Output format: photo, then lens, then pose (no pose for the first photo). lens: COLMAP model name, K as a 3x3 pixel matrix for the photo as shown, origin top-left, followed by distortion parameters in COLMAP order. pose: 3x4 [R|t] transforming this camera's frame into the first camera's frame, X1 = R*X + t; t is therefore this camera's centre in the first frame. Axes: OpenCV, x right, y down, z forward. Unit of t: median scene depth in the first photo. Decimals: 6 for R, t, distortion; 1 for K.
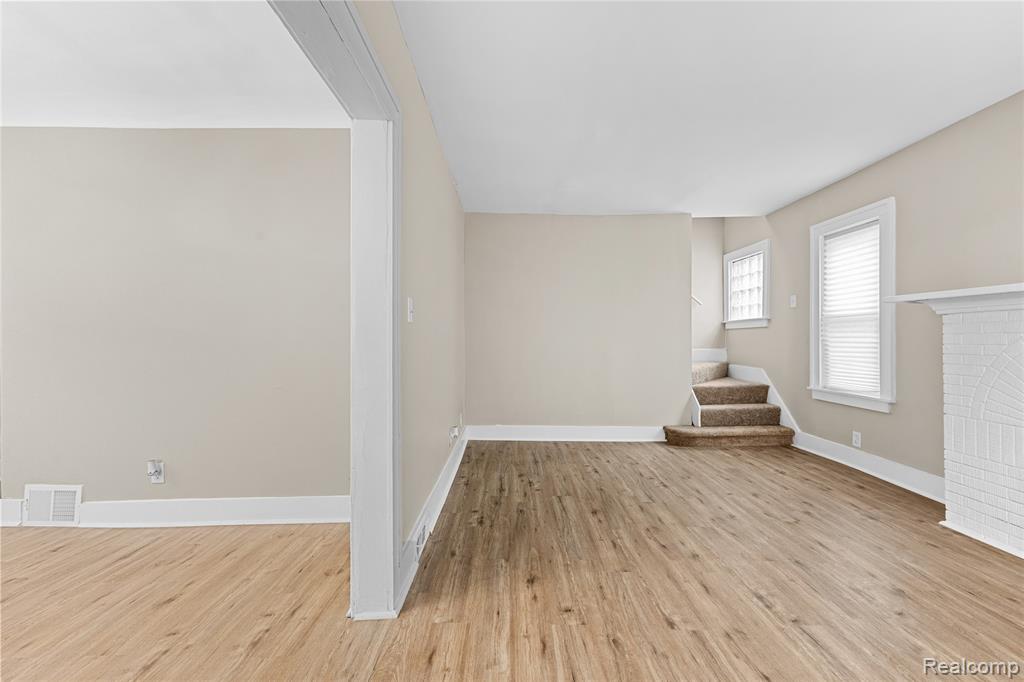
lens RADIAL K [[437.9, 0, 511.2], [0, 437.9, 338.3], [0, 0, 1]] dist [0.011131, -0.000398]
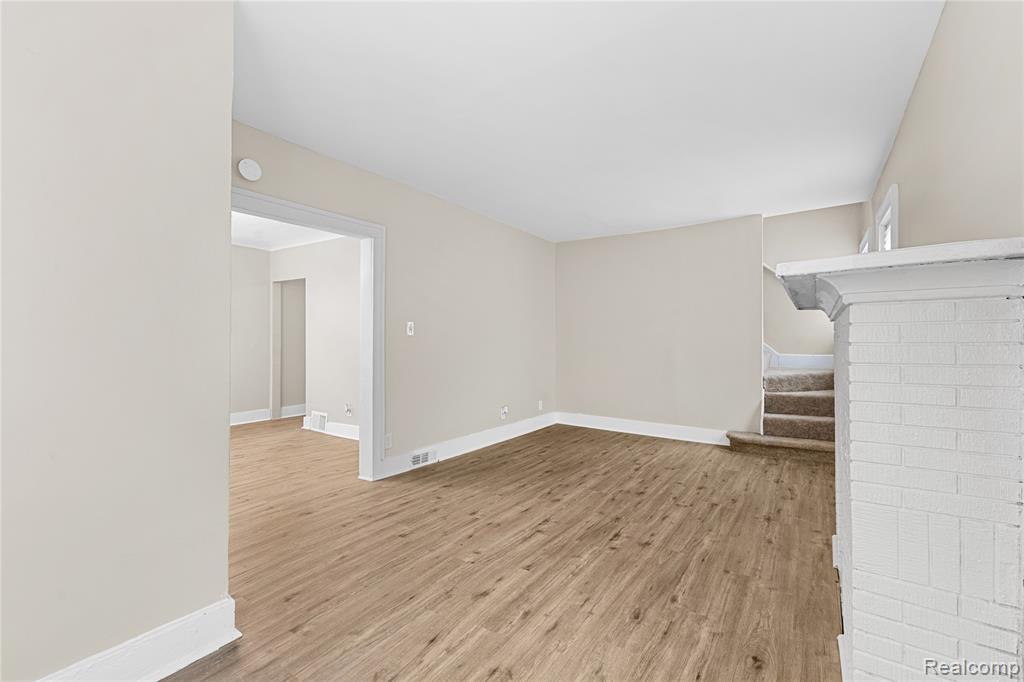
lens RADIAL K [[437.9, 0, 511.2], [0, 437.9, 338.3], [0, 0, 1]] dist [0.011131, -0.000398]
pose [[0.819794, -0.002488, -0.572652, 0.716667], [-0.000109, 0.999990, -0.004499, -0.009147], [0.572658, 0.003751, 0.819786, -0.148901]]
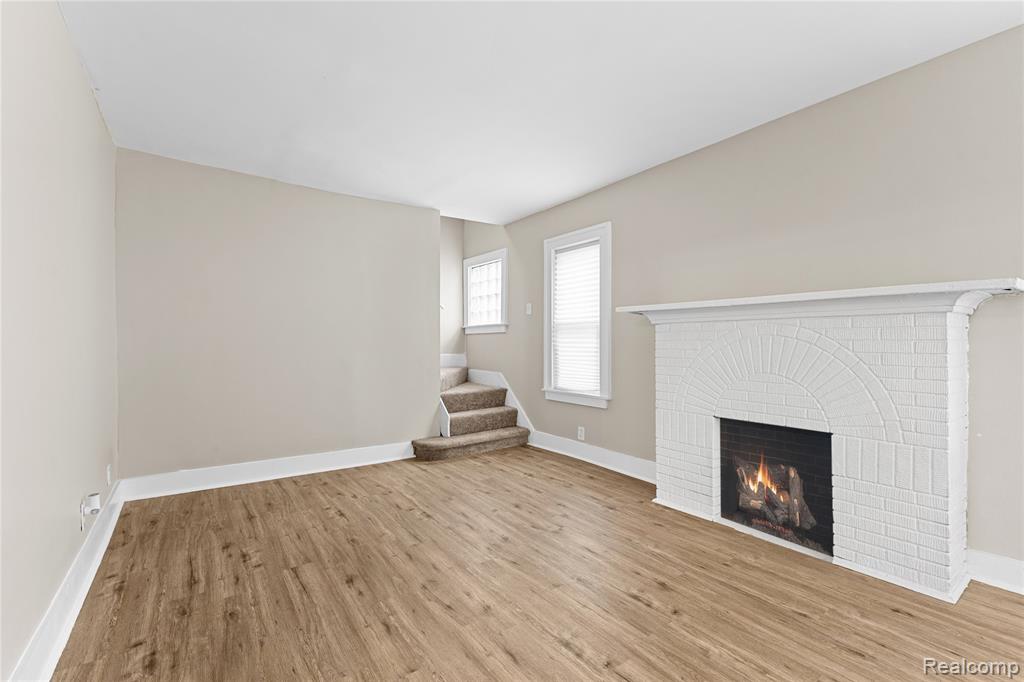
lens RADIAL K [[442.0, 0, 510.2], [0, 442.0, 345.7], [0, 0, 1]] dist [0.010365, -0.000912]
pose [[0.817988, -0.003184, 0.575227, -0.014511], [-0.001082, 0.999974, 0.007074, -0.002762], [-0.575235, -0.006408, 0.817963, 0.194669]]
